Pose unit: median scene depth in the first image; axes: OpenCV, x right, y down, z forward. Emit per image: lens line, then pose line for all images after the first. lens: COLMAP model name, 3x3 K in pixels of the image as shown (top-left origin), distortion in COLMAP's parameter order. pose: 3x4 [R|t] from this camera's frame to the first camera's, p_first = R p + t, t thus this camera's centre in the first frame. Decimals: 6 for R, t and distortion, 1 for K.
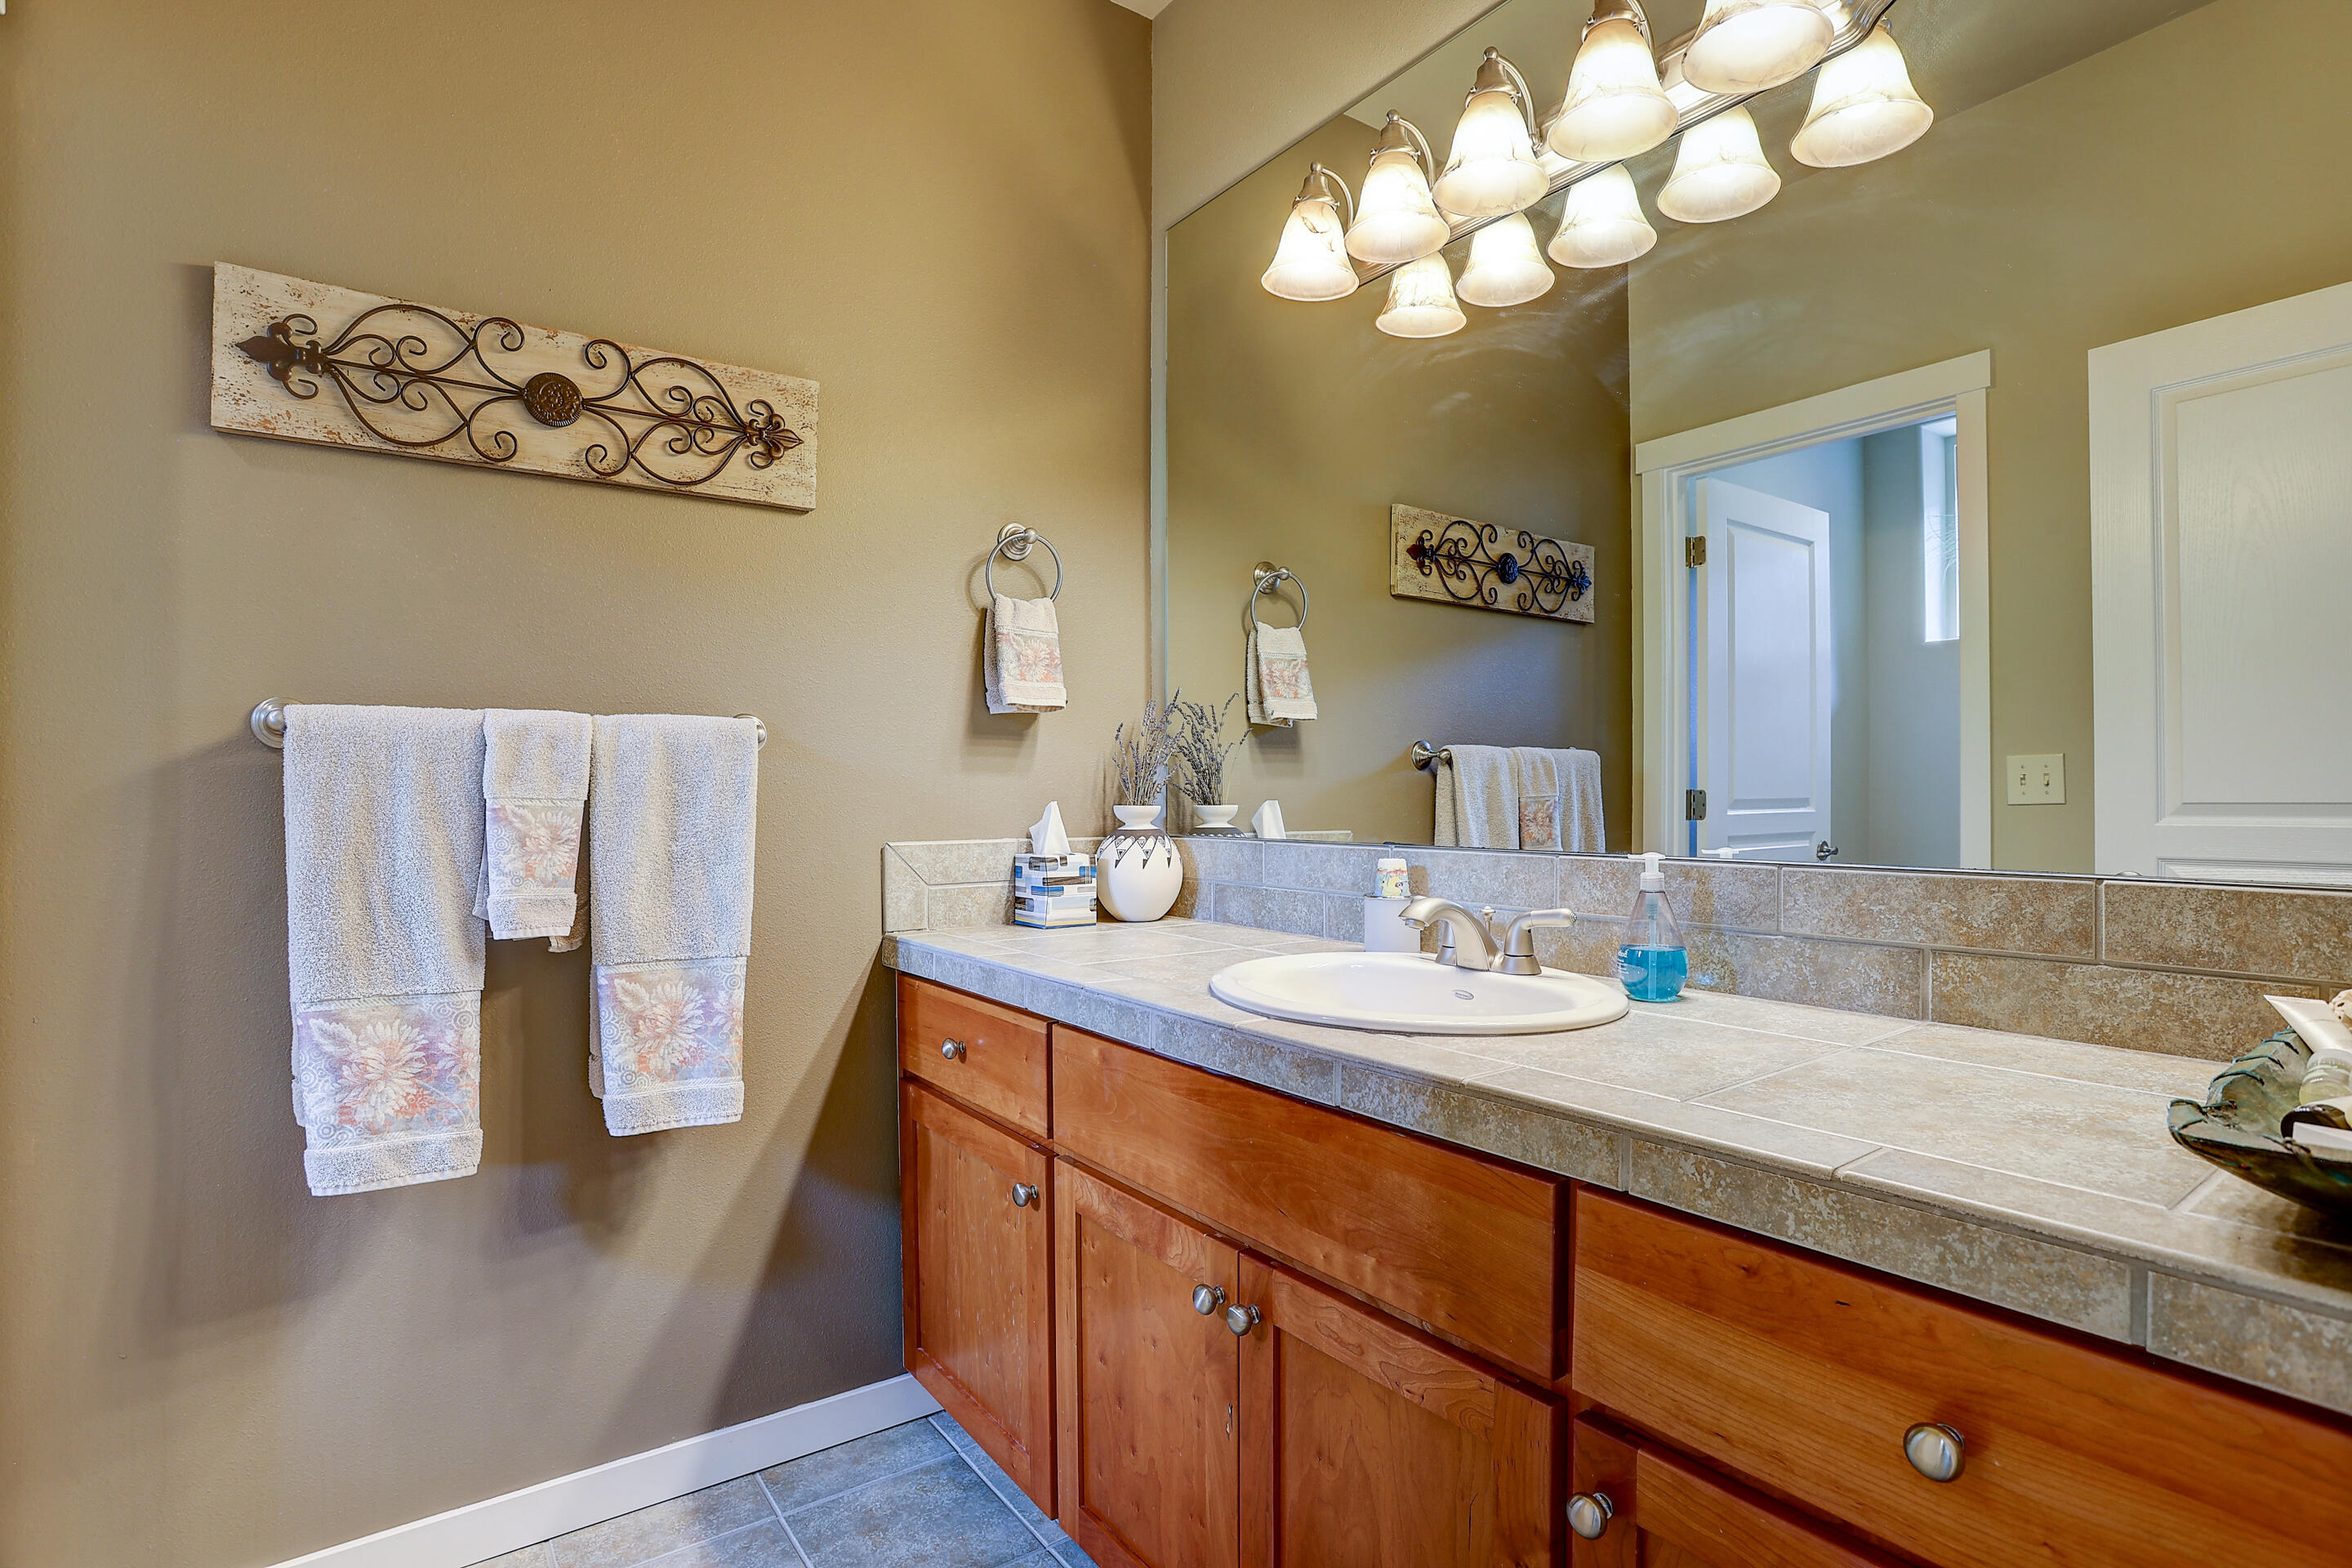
lens RADIAL K [[1144.8, 0, 1184.5], [0, 1144.8, 784.7], [0, 0, 1]] dist [-0.086132, 0.040879]
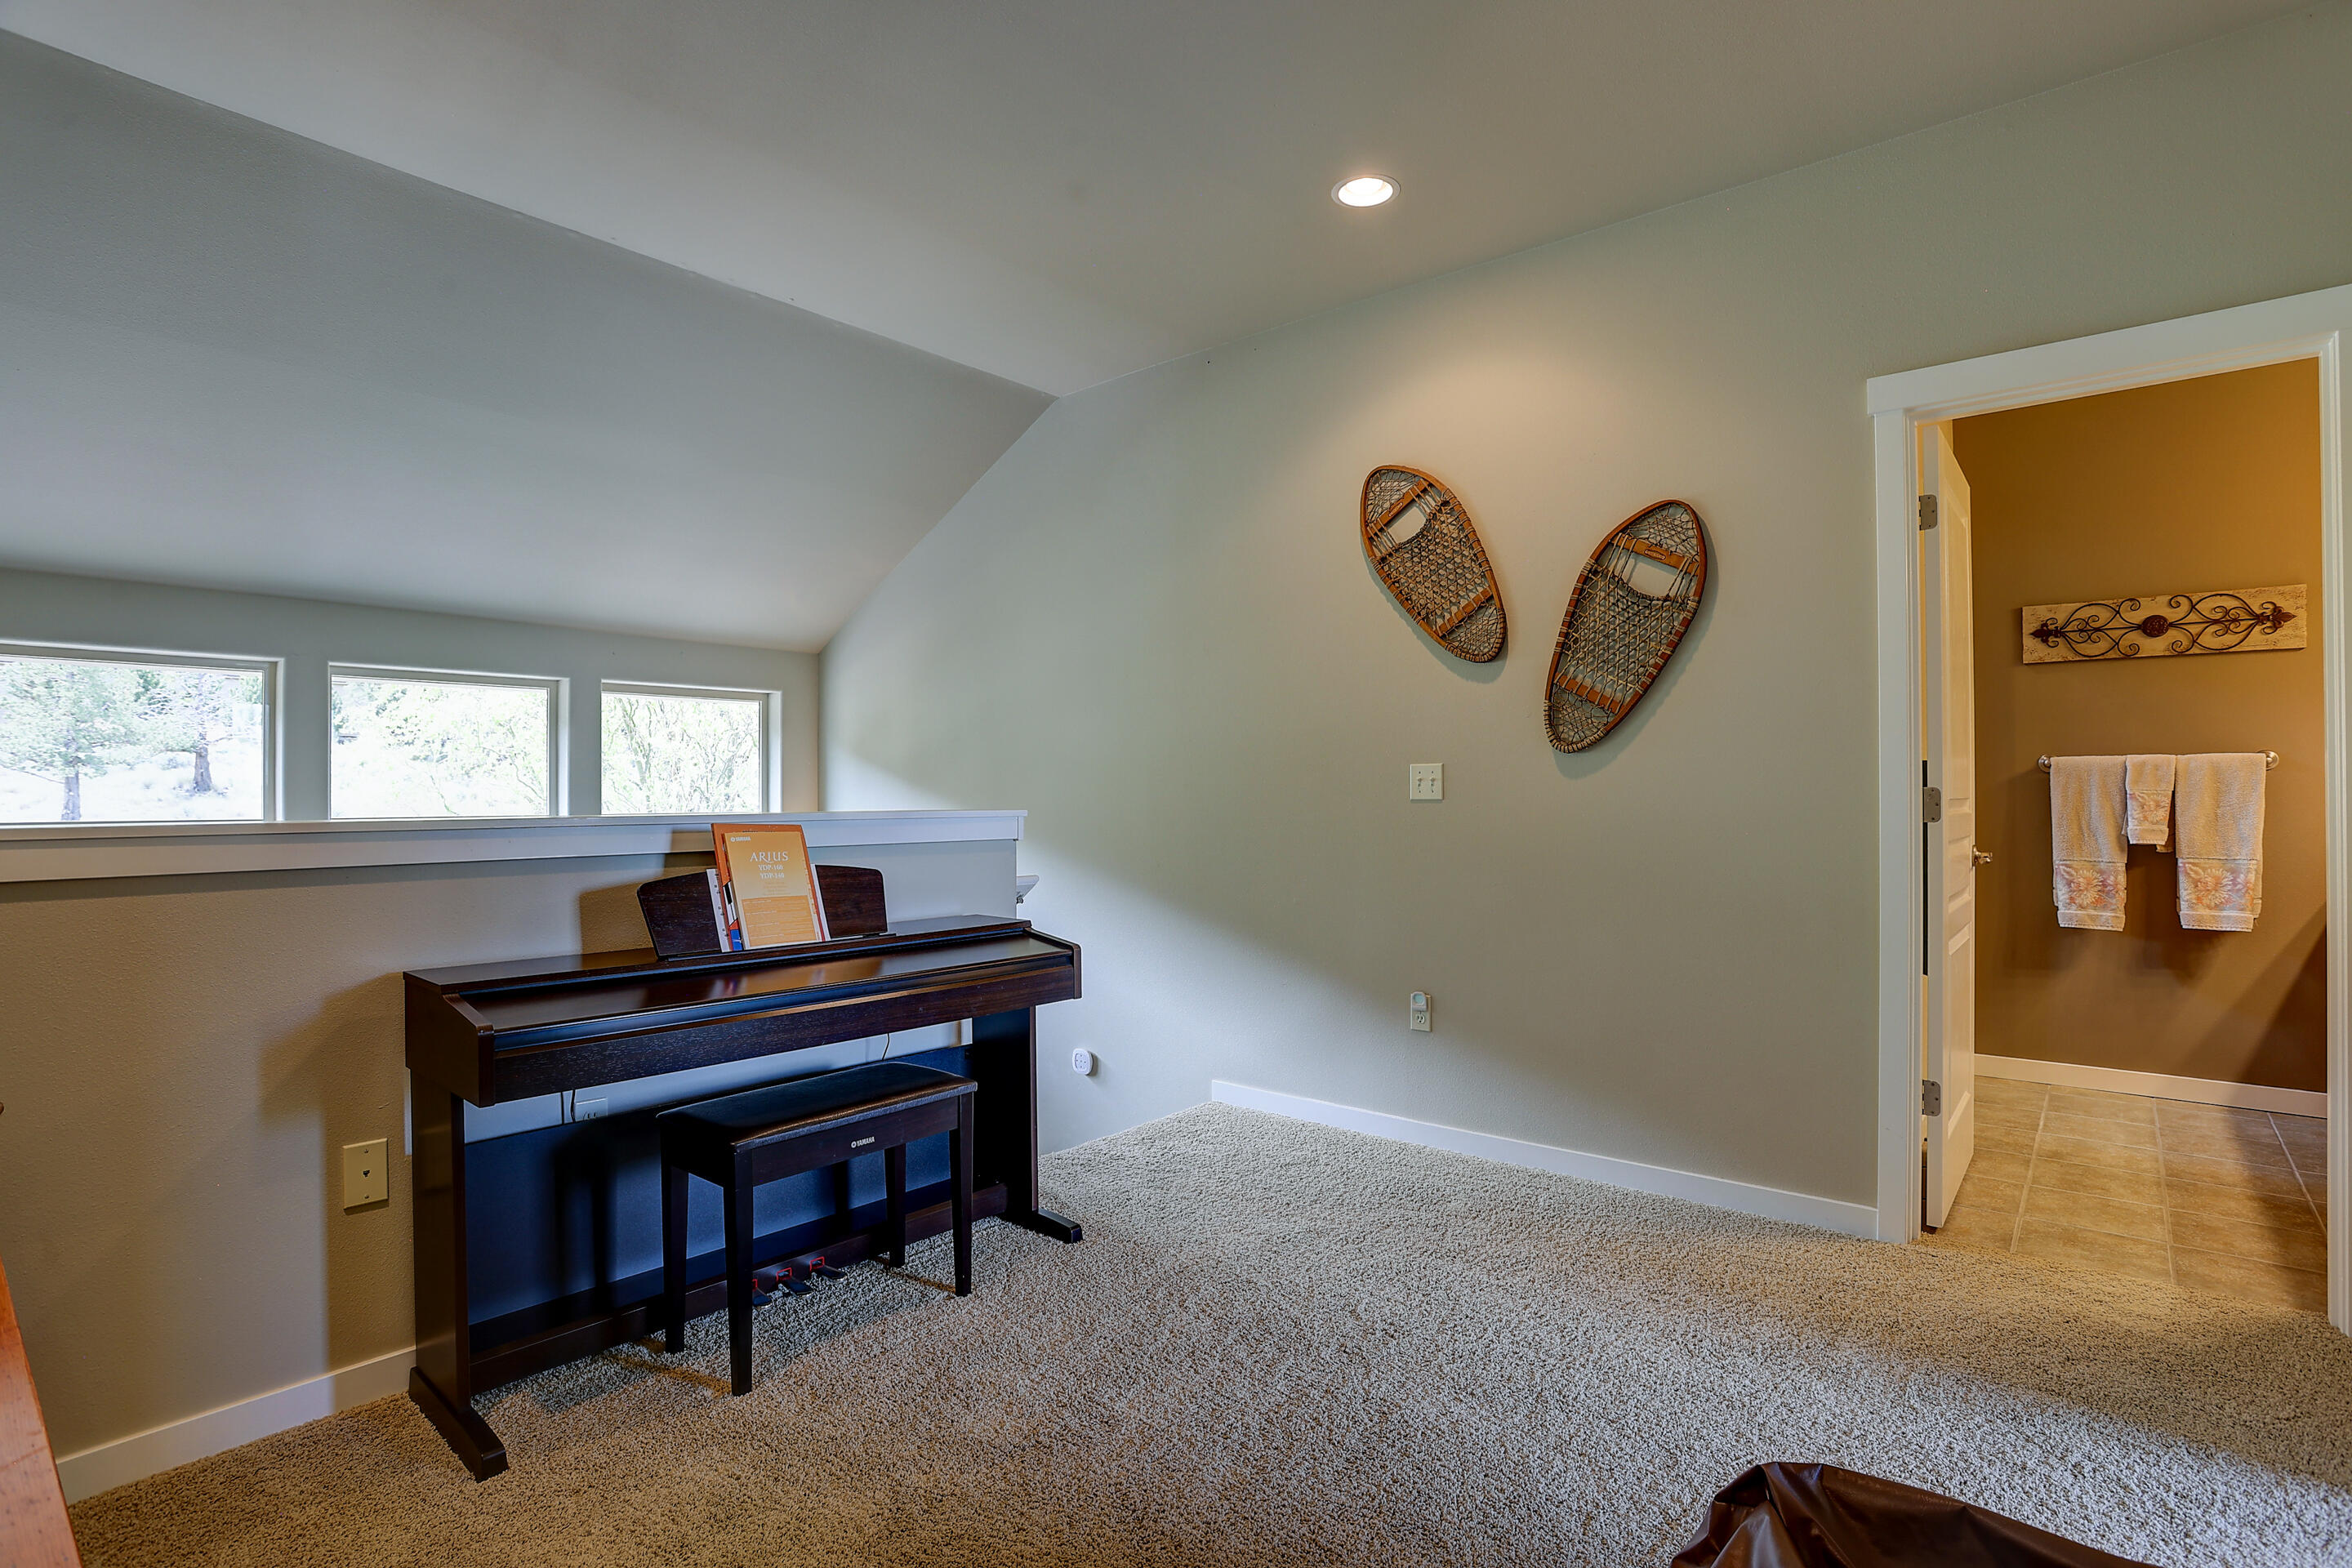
lens RADIAL K [[1136.5, 0, 1184.8], [0, 1136.5, 785.3], [0, 0, 1]] dist [-0.072141, 0.026474]
pose [[0.235657, -0.003335, -0.971830, 1.224264], [0.012684, 0.999919, -0.000355, -0.023282], [0.971753, -0.012243, 0.235681, -1.599618]]
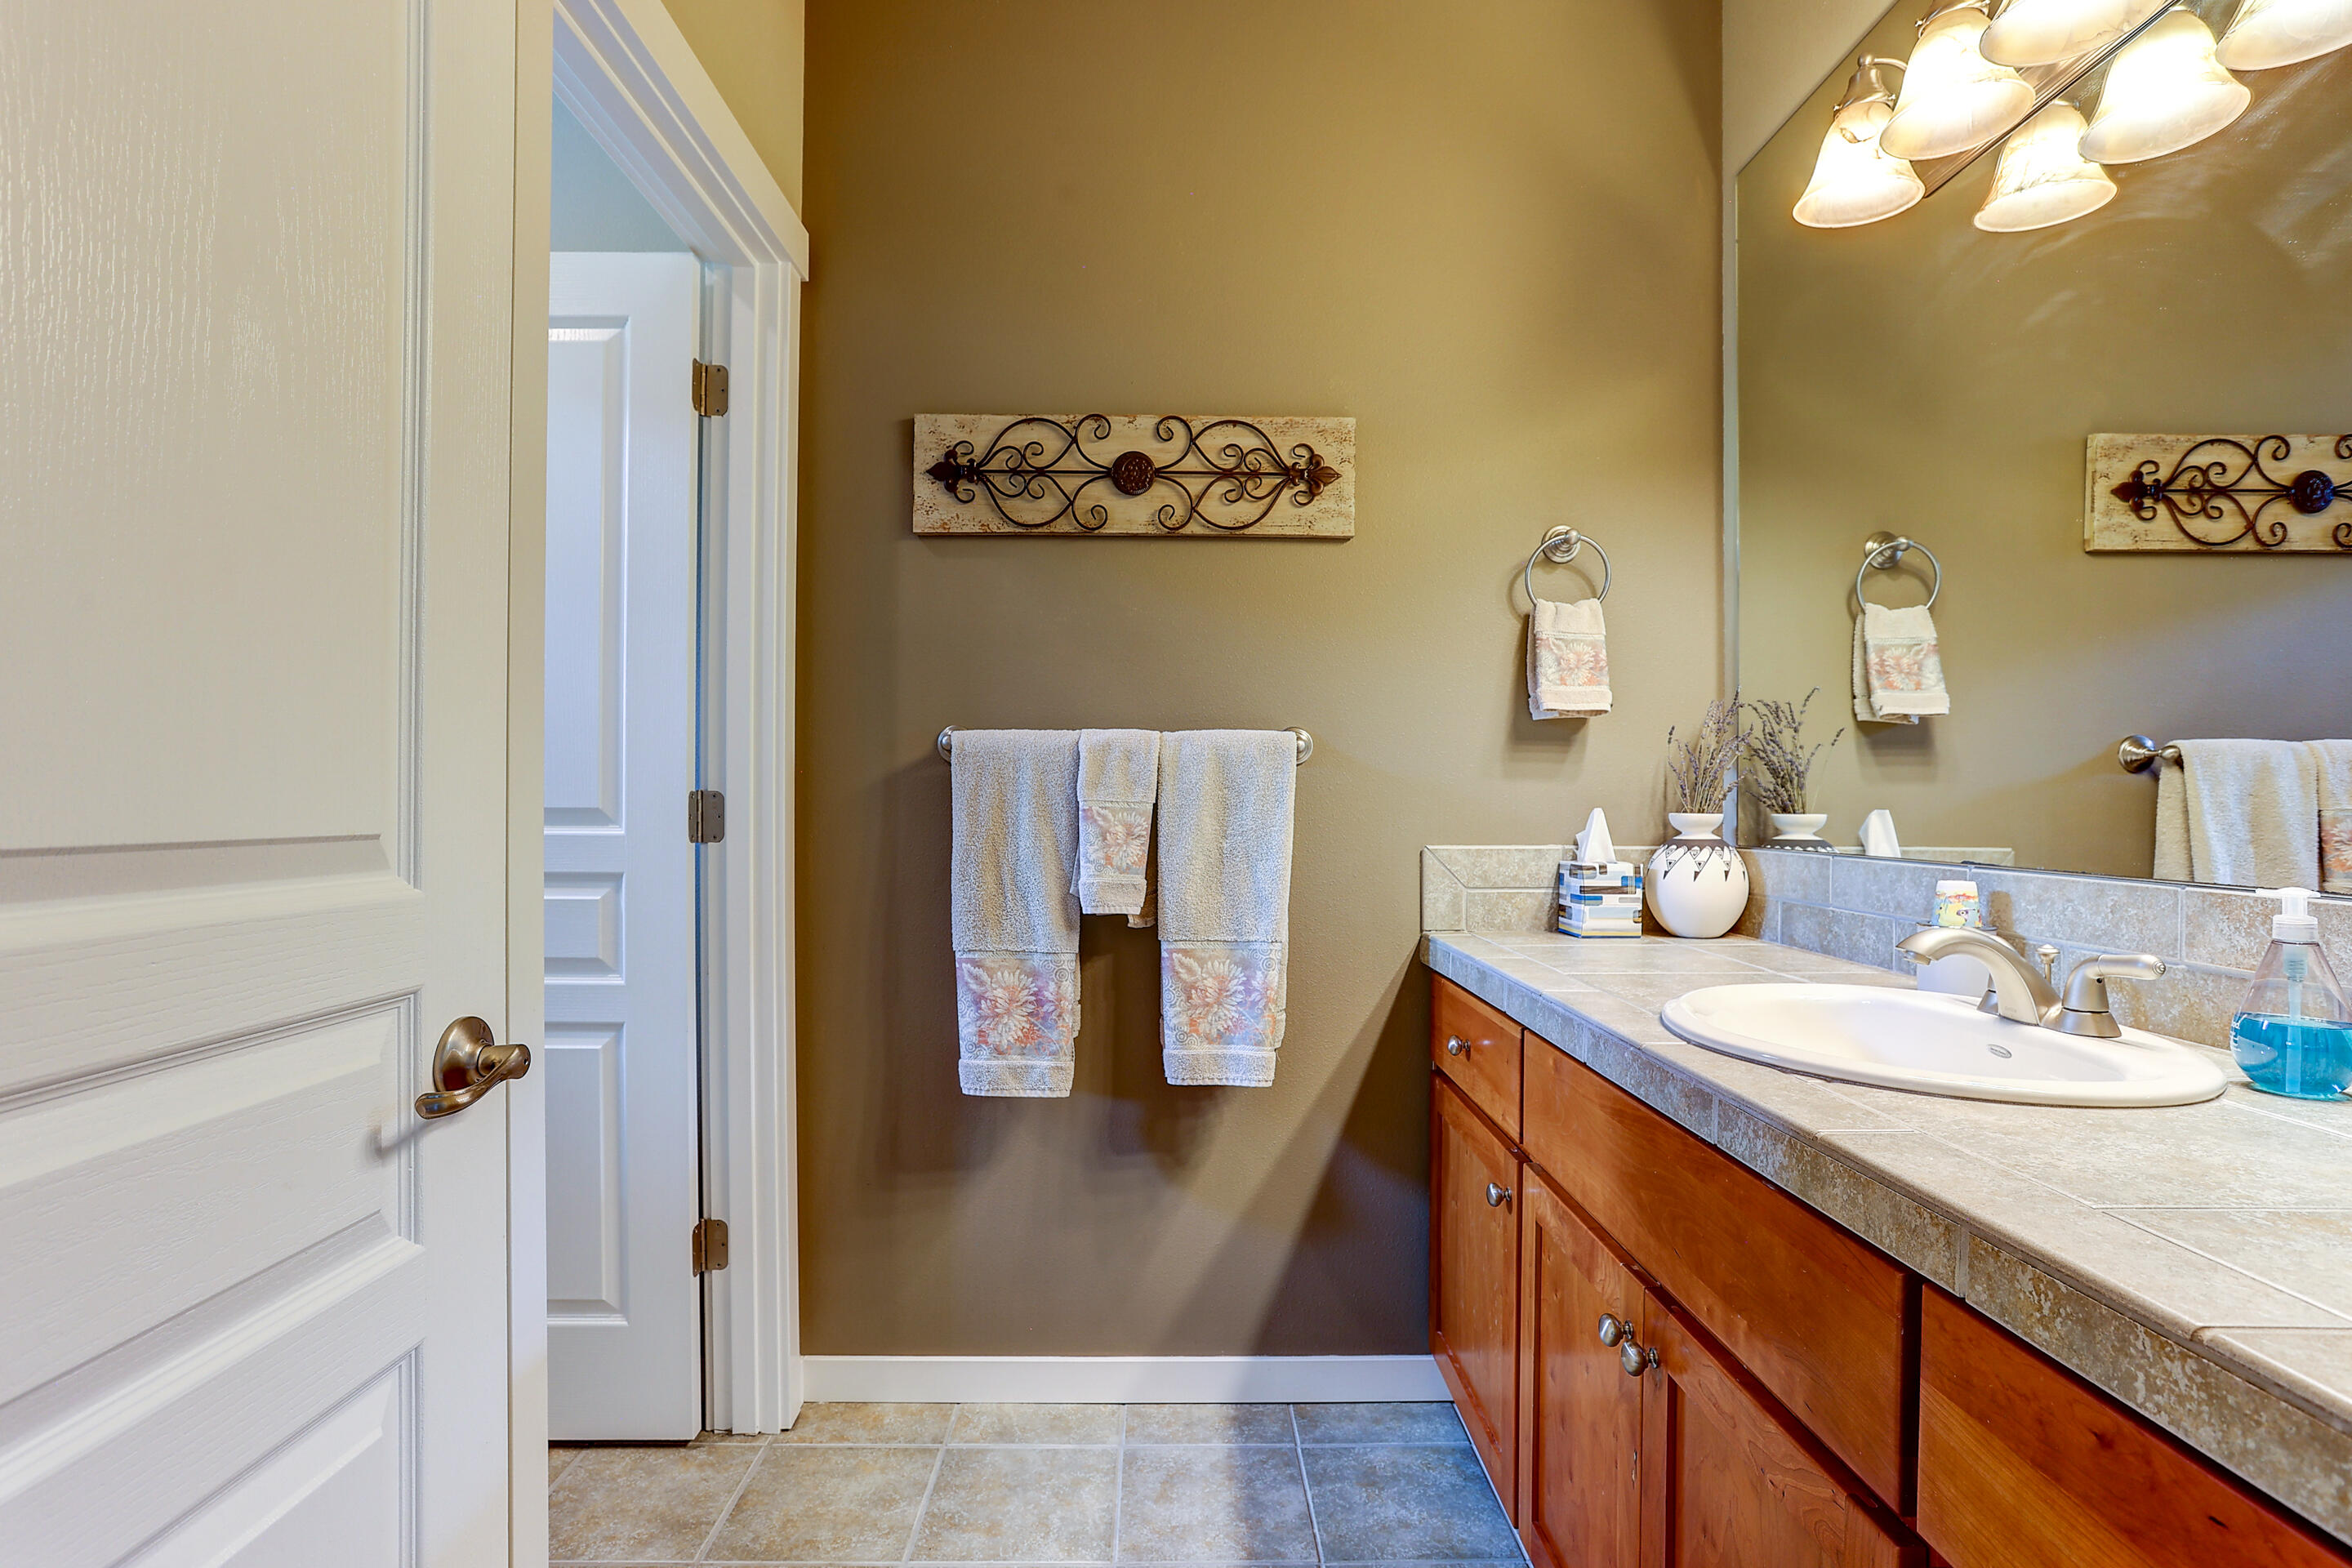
lens RADIAL K [[1143.3, 0, 1181.9], [0, 1143.3, 803.6], [0, 0, 1]] dist [-0.069303, 0.036085]
pose [[0.814173, 0.007997, -0.580567, 0.195621], [-0.001305, 0.999928, 0.011943, -0.000305], [0.580621, -0.008966, 0.814125, 0.014856]]
